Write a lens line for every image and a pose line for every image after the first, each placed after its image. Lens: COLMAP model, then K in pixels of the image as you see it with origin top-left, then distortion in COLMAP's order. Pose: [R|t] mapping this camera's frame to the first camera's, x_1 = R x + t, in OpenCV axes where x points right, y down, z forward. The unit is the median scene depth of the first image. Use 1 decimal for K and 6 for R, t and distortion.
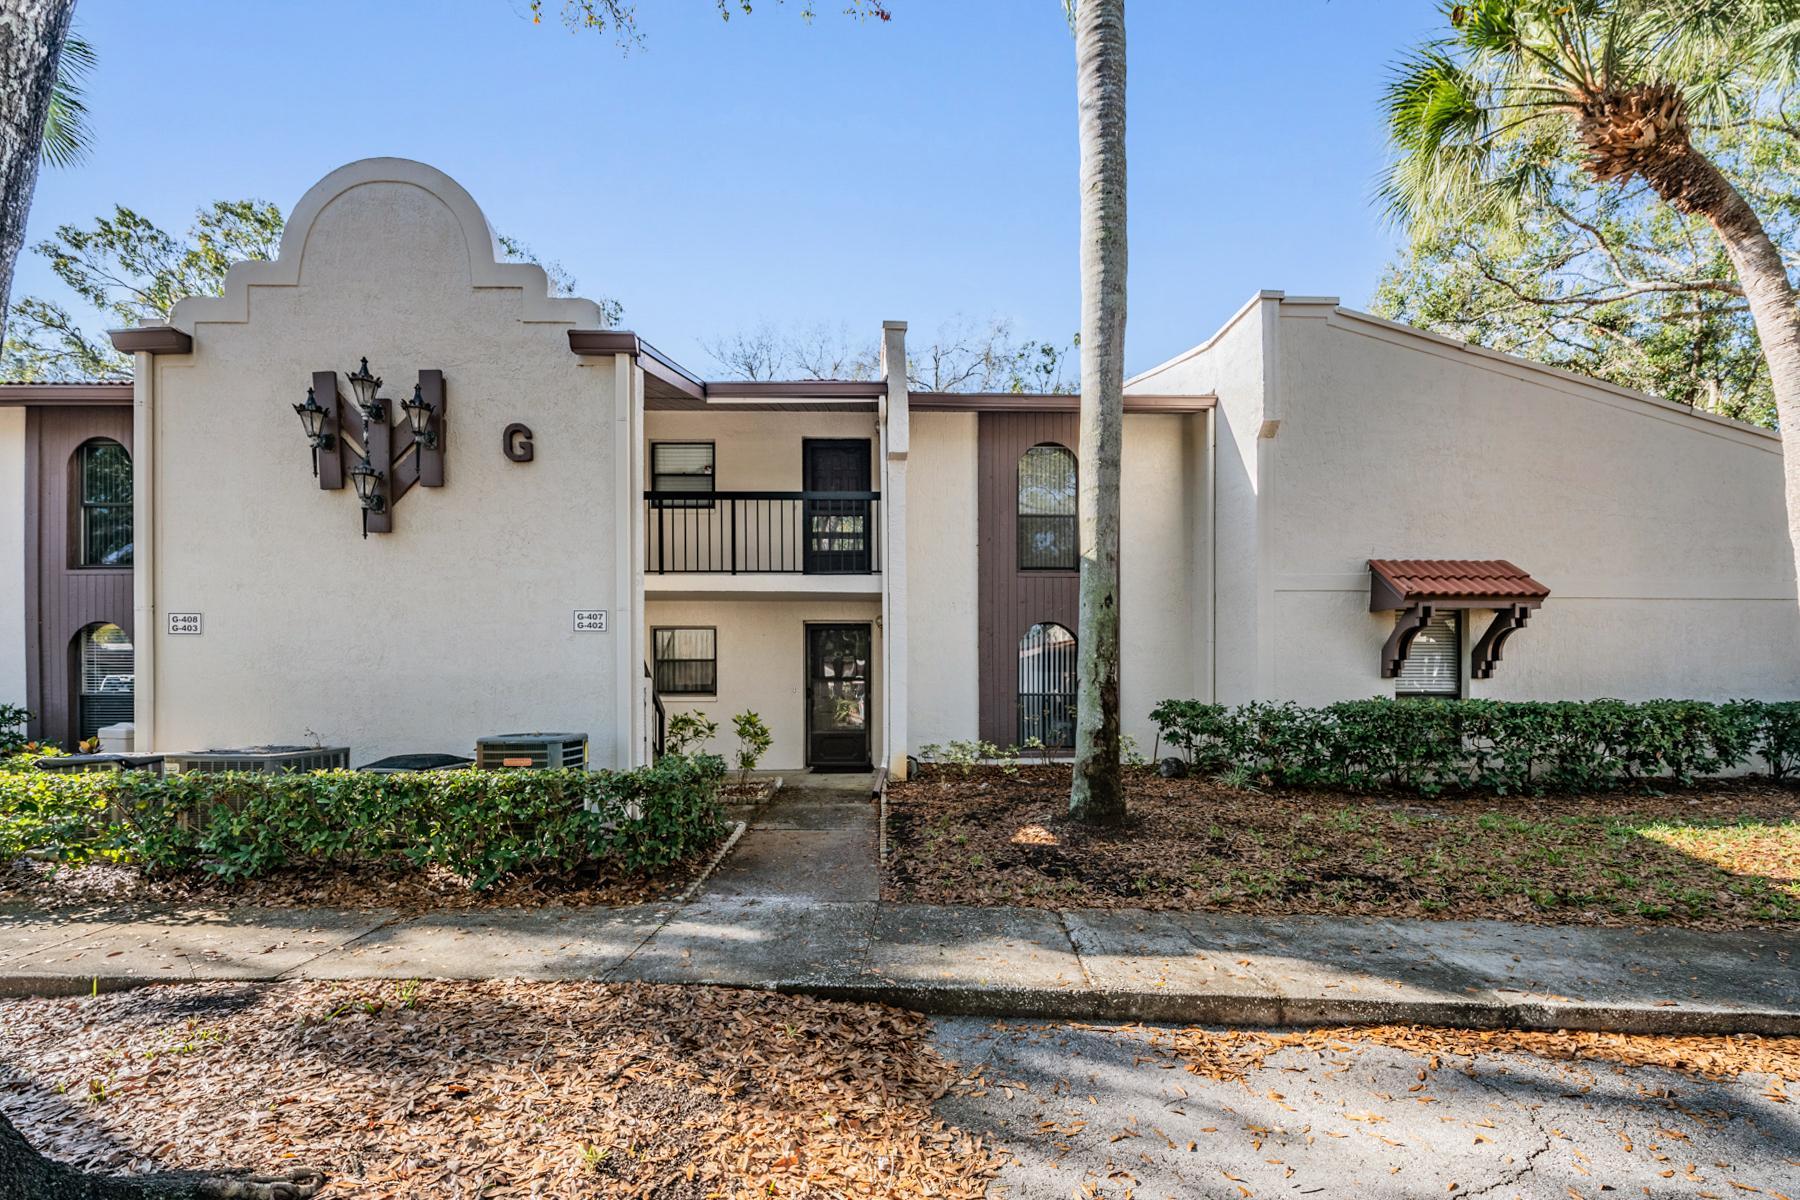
lens RADIAL K [[707.7, 0, 900.0], [0, 707.7, 600.0], [0, 0, 1]] dist [-0.003091, -0.003499]
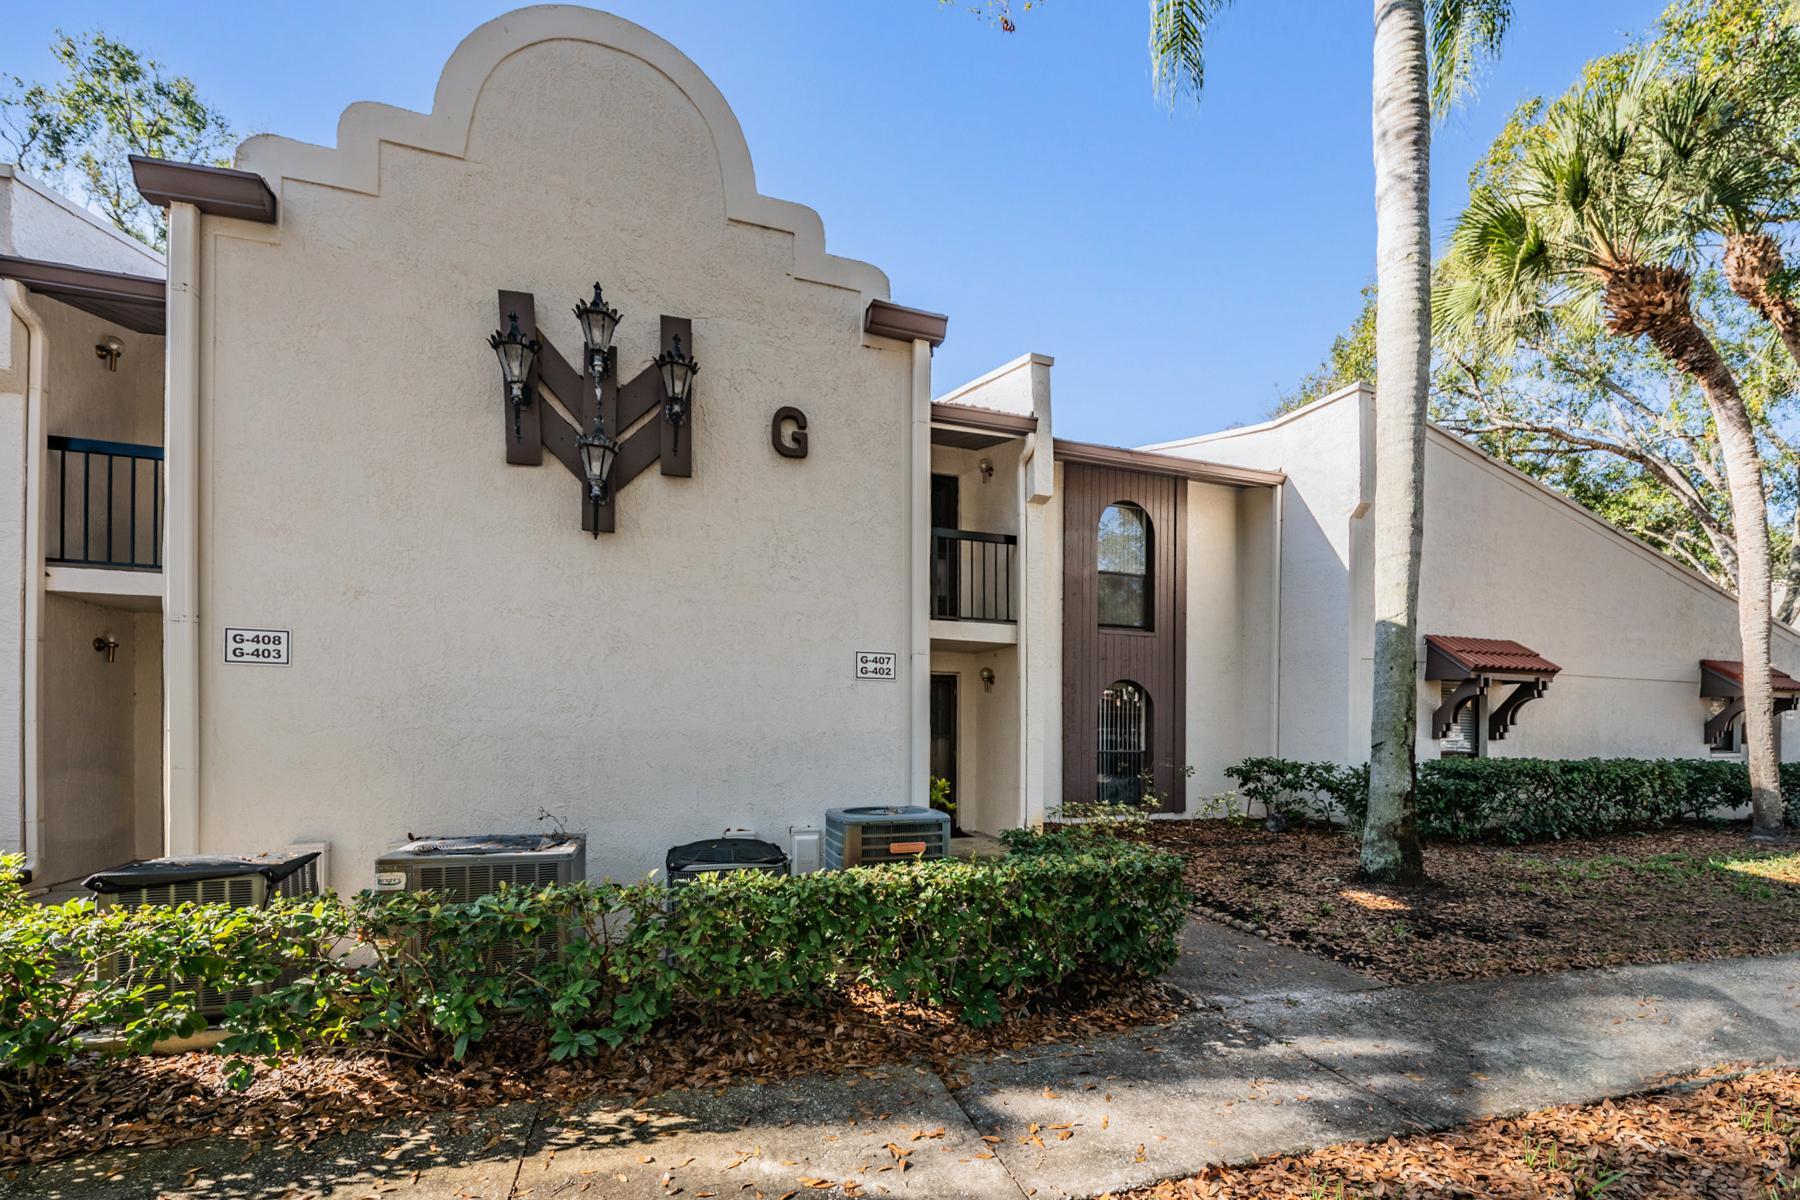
lens RADIAL K [[711.7, 0, 939.0], [0, 711.7, 654.3], [0, 0, 1]] dist [-0.002617, -0.002976]
pose [[0.954864, 0.041633, 0.294112, -0.586381], [-0.043329, 0.999061, -0.000751, 0.013928], [-0.293867, -0.012027, 0.955771, 0.198027]]
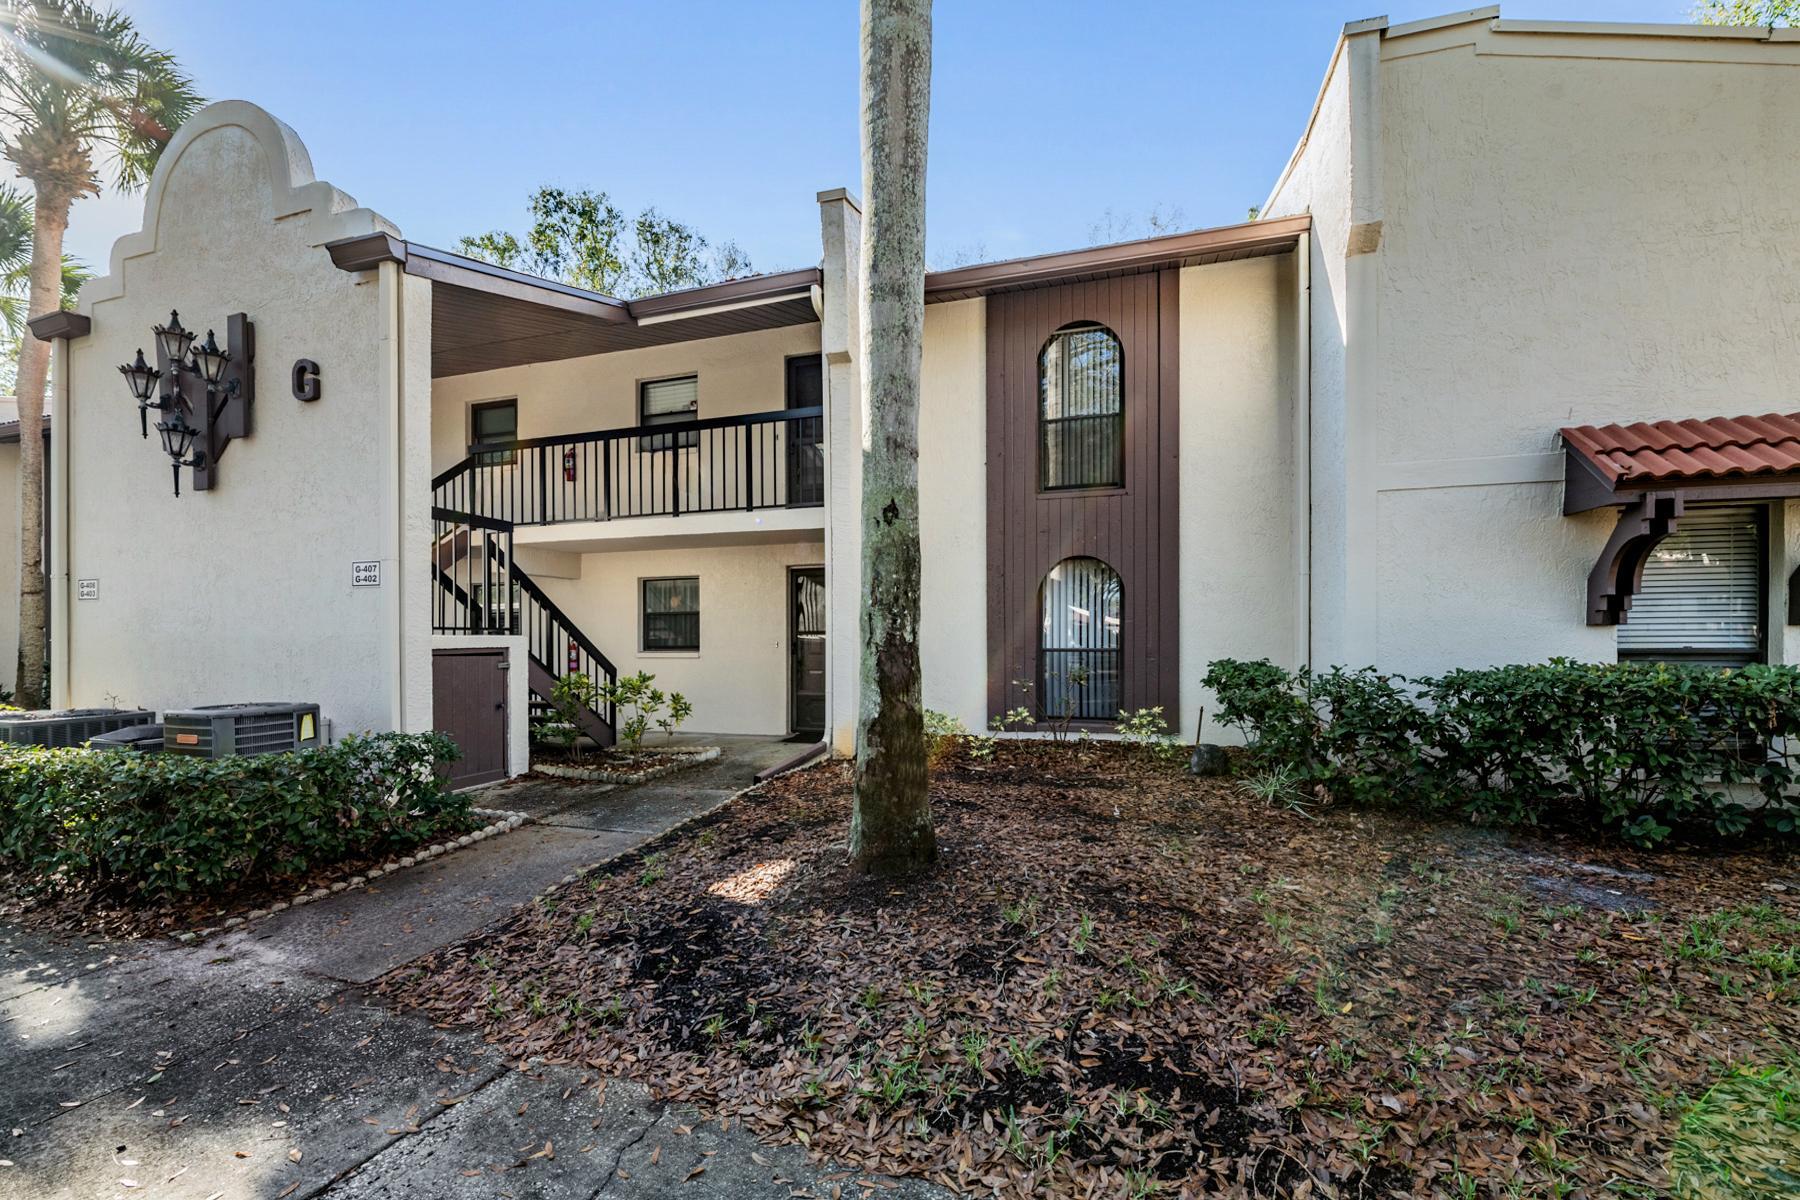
lens RADIAL K [[696.8, 0, 897.7], [0, 696.8, 569.8], [0, 0, 1]] dist [-0.009001, -0.000578]
pose [[0.948933, -0.035033, -0.313528, 0.437147], [0.044822, 0.998705, 0.024066, 0.032171], [0.312279, -0.036890, 0.949274, 0.373446]]
